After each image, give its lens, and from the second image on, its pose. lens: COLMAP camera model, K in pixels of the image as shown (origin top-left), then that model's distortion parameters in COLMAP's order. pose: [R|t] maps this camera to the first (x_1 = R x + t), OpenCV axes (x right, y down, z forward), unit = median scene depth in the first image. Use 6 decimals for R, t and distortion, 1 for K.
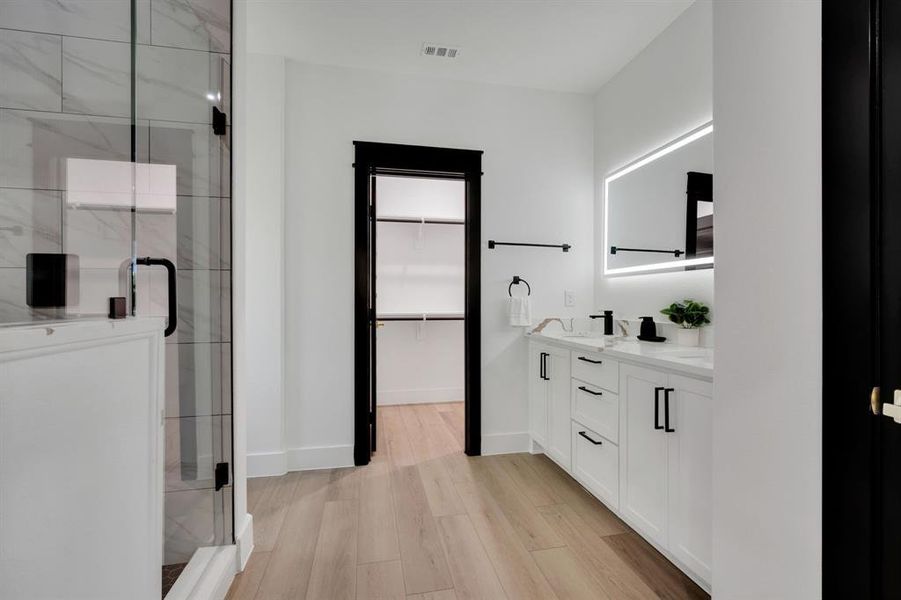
lens RADIAL K [[405.3, 0, 450.5], [0, 405.3, 300.0], [0, 0, 1]] dist [-0.000426, 0.000165]
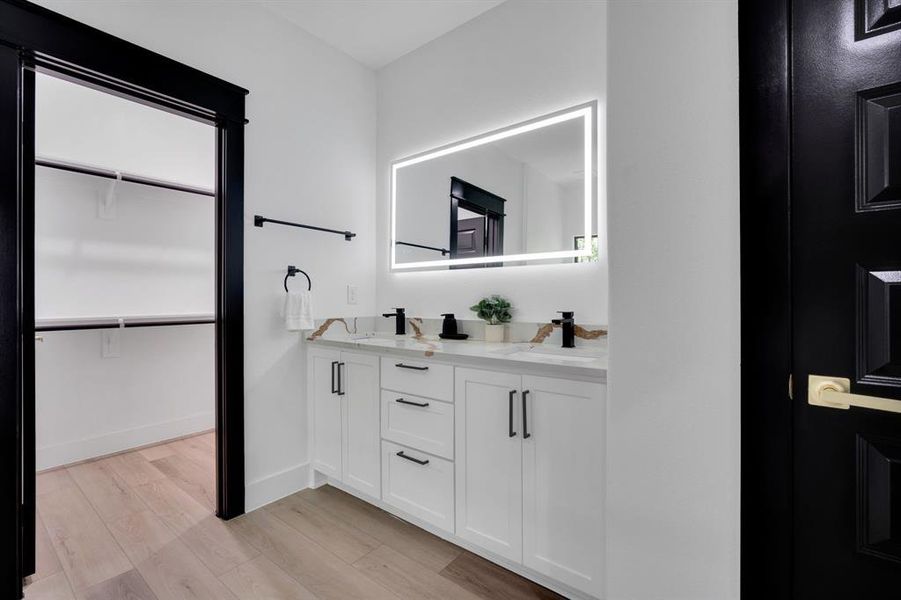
lens RADIAL K [[399.2, 0, 454.0], [0, 399.2, 296.7], [0, 0, 1]] dist [-0.003533, 0.000429]
pose [[0.763981, 0.000118, 0.645239, -0.097891], [0.000591, 0.999999, -0.000883, 0.001271], [-0.645239, 0.001056, 0.763980, 0.222401]]
